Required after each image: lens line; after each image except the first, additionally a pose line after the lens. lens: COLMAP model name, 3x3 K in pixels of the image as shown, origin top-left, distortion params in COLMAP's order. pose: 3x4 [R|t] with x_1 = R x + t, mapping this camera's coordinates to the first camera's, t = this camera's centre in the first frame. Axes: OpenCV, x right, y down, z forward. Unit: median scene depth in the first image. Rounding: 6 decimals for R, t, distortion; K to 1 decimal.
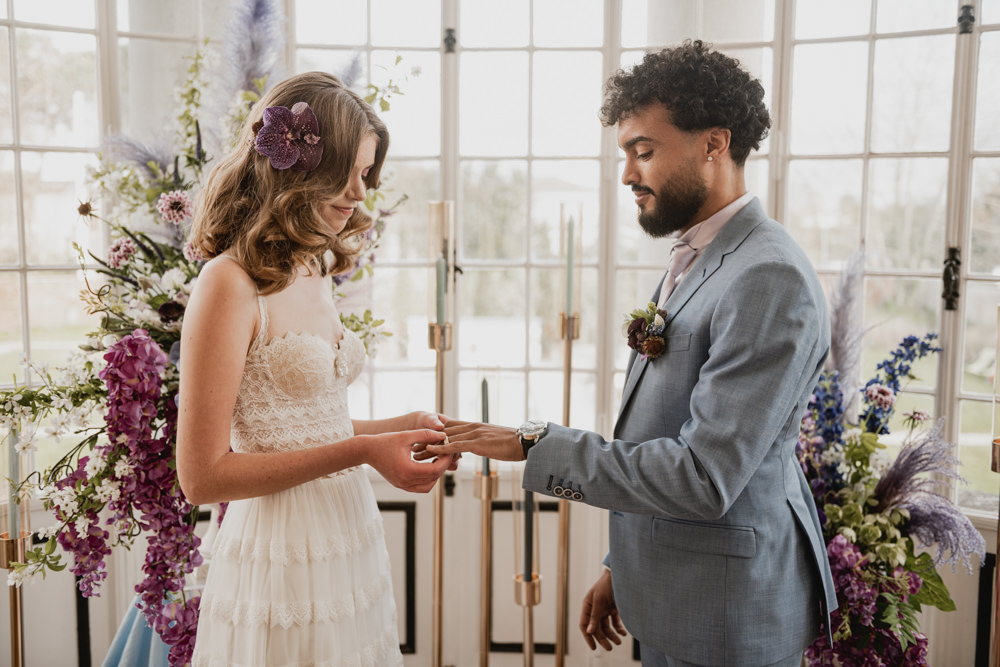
lens RADIAL K [[1052.4, 0, 502.2], [0, 1052.4, 330.2], [0, 0, 1]] dist [0.015997, 0.000000]
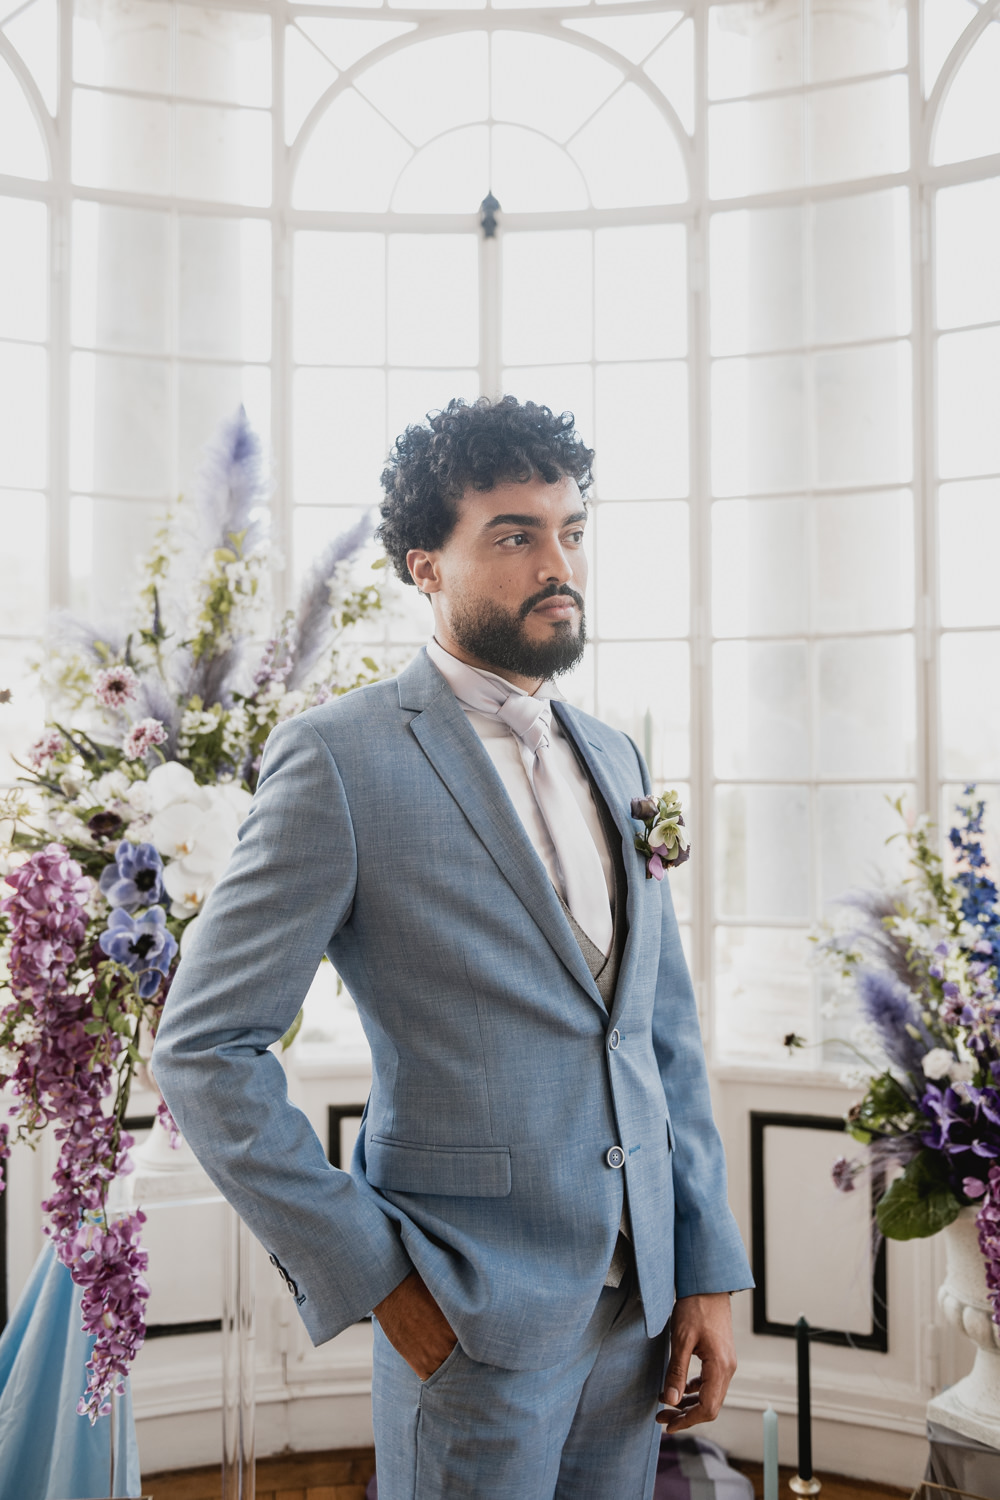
lens RADIAL K [[1330.6, 0, 505.2], [0, 1330.6, 730.8], [0, 0, 1]] dist [-0.013304, -0.007231]
pose [[0.997673, -0.014537, -0.066606, 0.029634], [0.005411, 0.990805, -0.135192, 0.038627], [0.067959, 0.134517, 0.988578, 0.064752]]
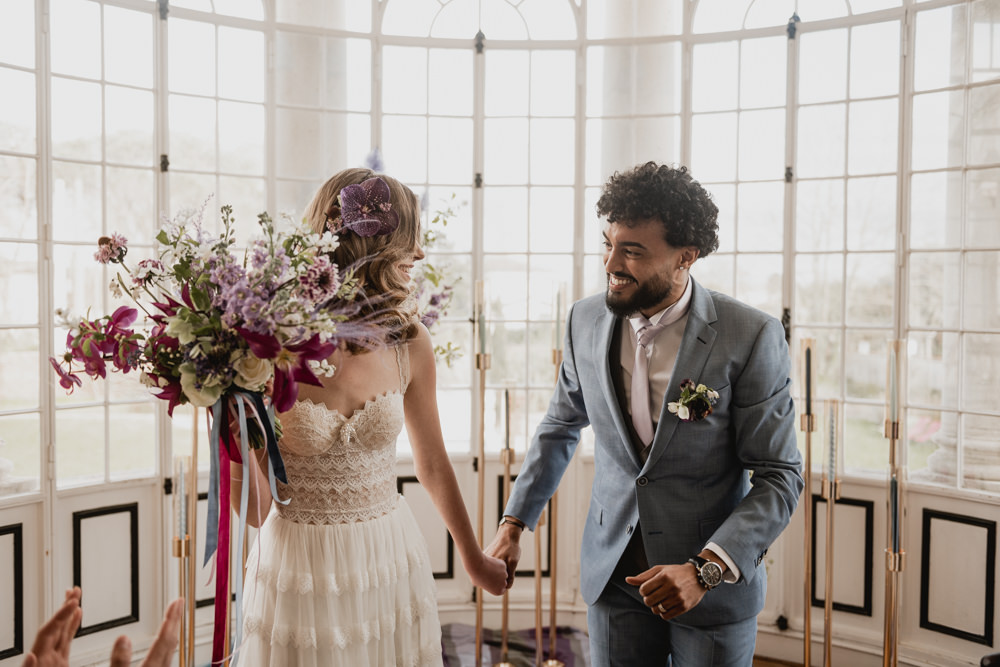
lens RADIAL K [[1014.7, 0, 500.8], [0, 1014.7, 331.2], [0, 0, 1]] dist [0.007225, 0.000000]
pose [[0.998812, -0.003525, 0.048593, -0.111314], [0.007015, 0.997392, -0.071832, 0.076613], [-0.048213, 0.072088, 0.996232, -0.626511]]
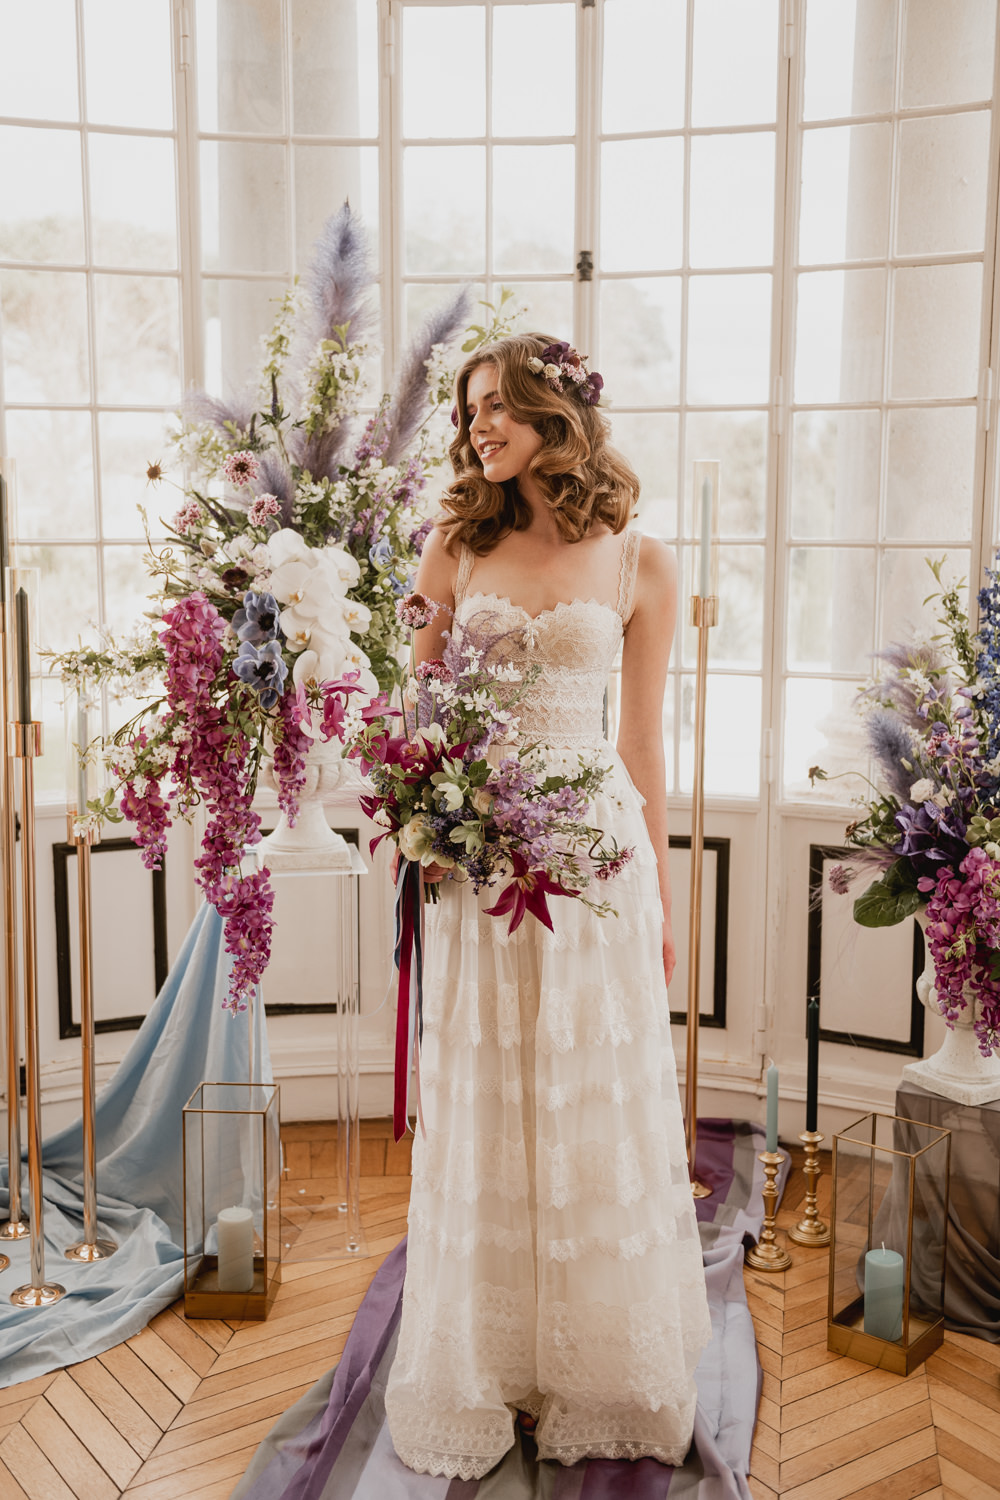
lens RADIAL K [[1691.1, 0, 490.5], [0, 1691.1, 746.6], [0, 0, 1]] dist [0.021438, 0.000000]
pose [[0.975948, 0.025212, -0.216541, 0.211606], [-0.017672, 0.999171, 0.036686, 0.063374], [0.217286, -0.031977, 0.975584, -0.383299]]
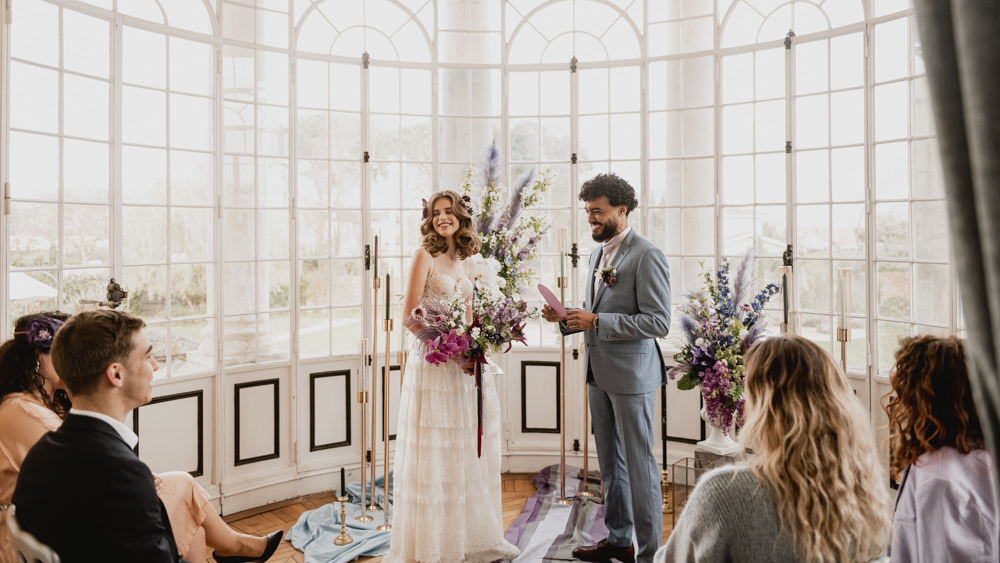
lens RADIAL K [[772.9, 0, 501.1], [0, 772.9, 230.2], [0, 0, 1]] dist [-0.014049, -0.003025]
pose [[0.972795, -0.013807, -0.231255, 0.226537], [-0.012114, 0.993825, -0.110296, 0.088298], [0.231350, 0.110096, 0.966621, -0.814964]]
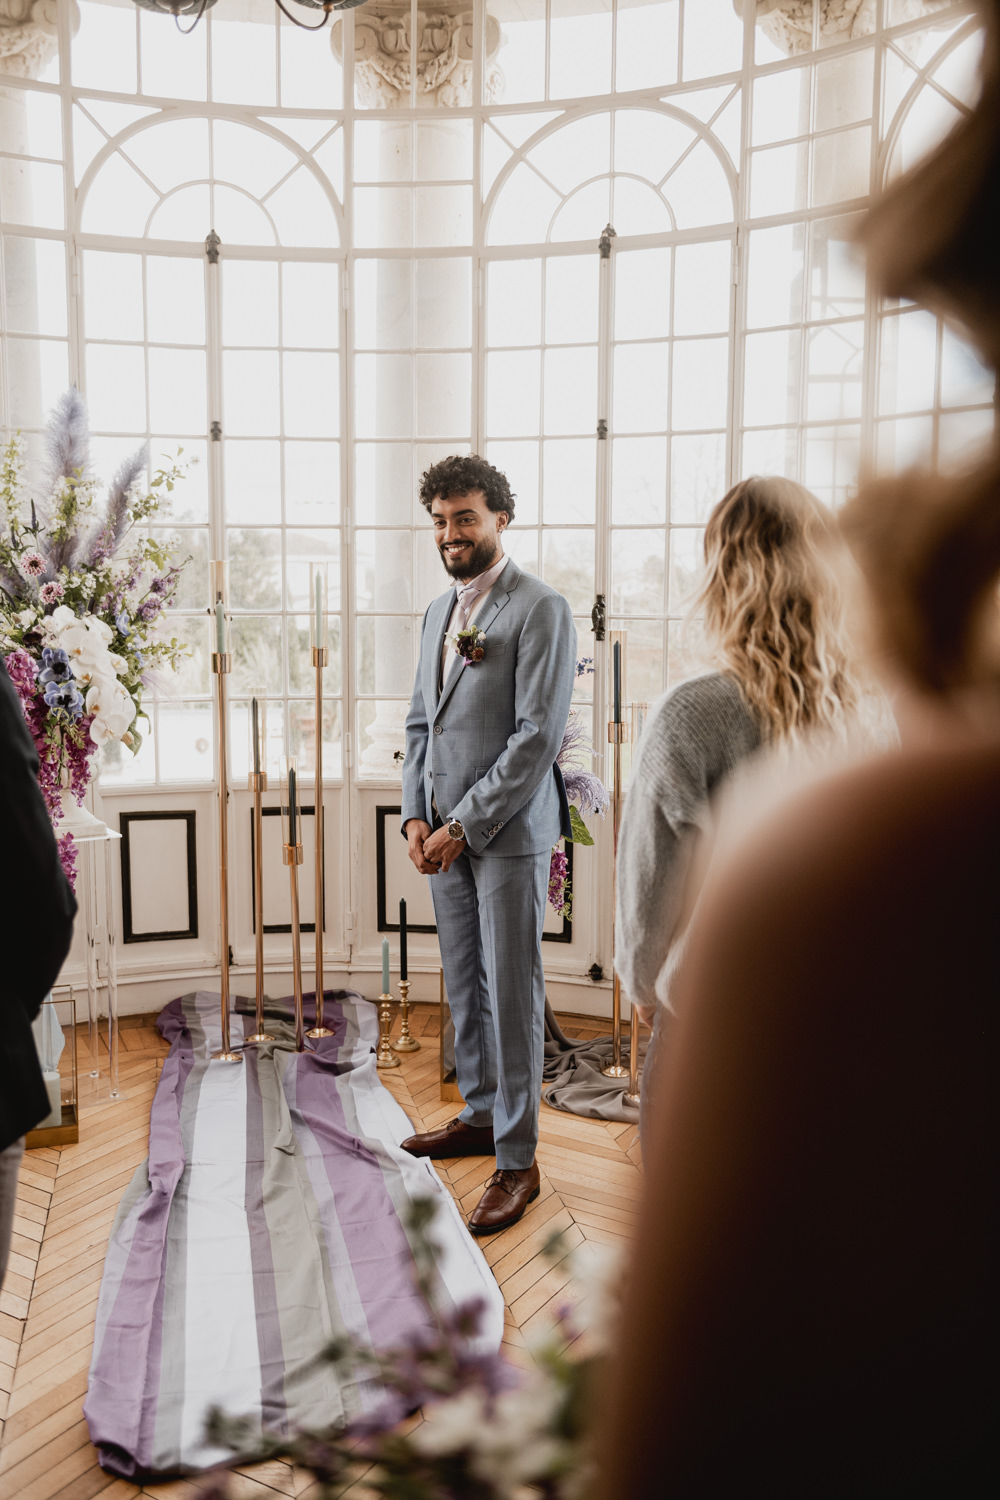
lens RADIAL K [[1330.6, 0, 492.4], [0, 1330.6, 753.2], [0, 0, 1]] dist [-0.013304, -0.007231]
pose [[0.981201, -0.027528, 0.191015, -0.048077], [0.024091, 0.999504, 0.020289, 0.096181], [-0.191479, -0.015306, 0.981377, -0.726685]]
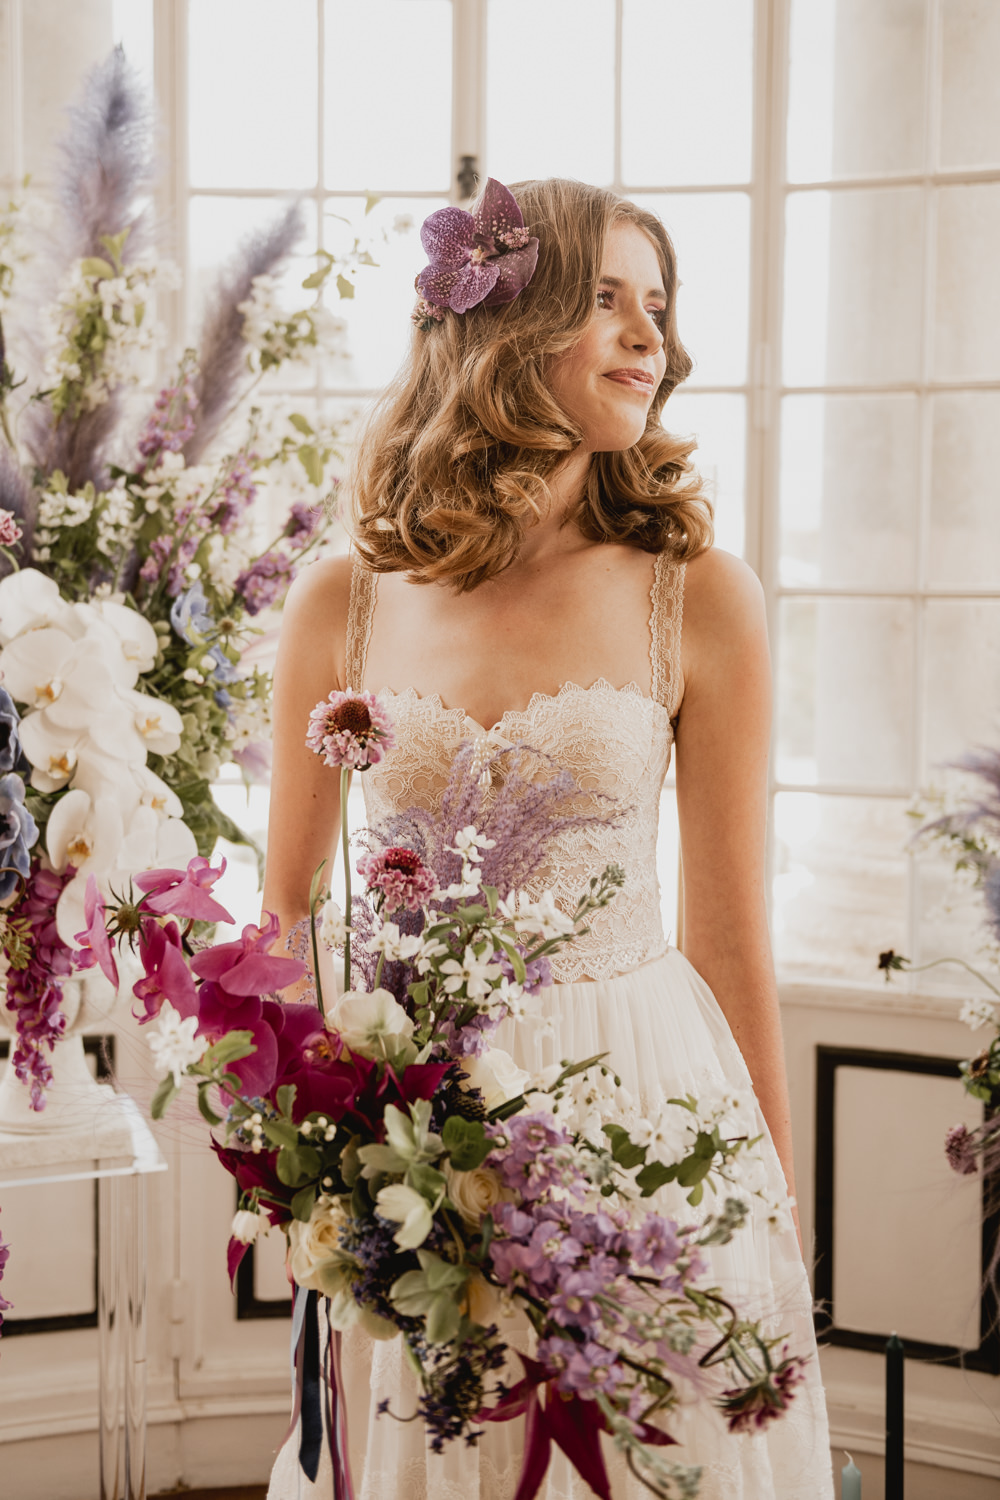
lens RADIAL K [[1786.3, 0, 423.7], [0, 1786.3, 643.8], [0, 0, 1]] dist [0.016757, 0.000000]
pose [[0.996897, 0.001878, -0.078695, 0.001003], [-0.005844, 0.998722, -0.050197, 0.015754], [0.078500, 0.050501, 0.995634, 0.108061]]
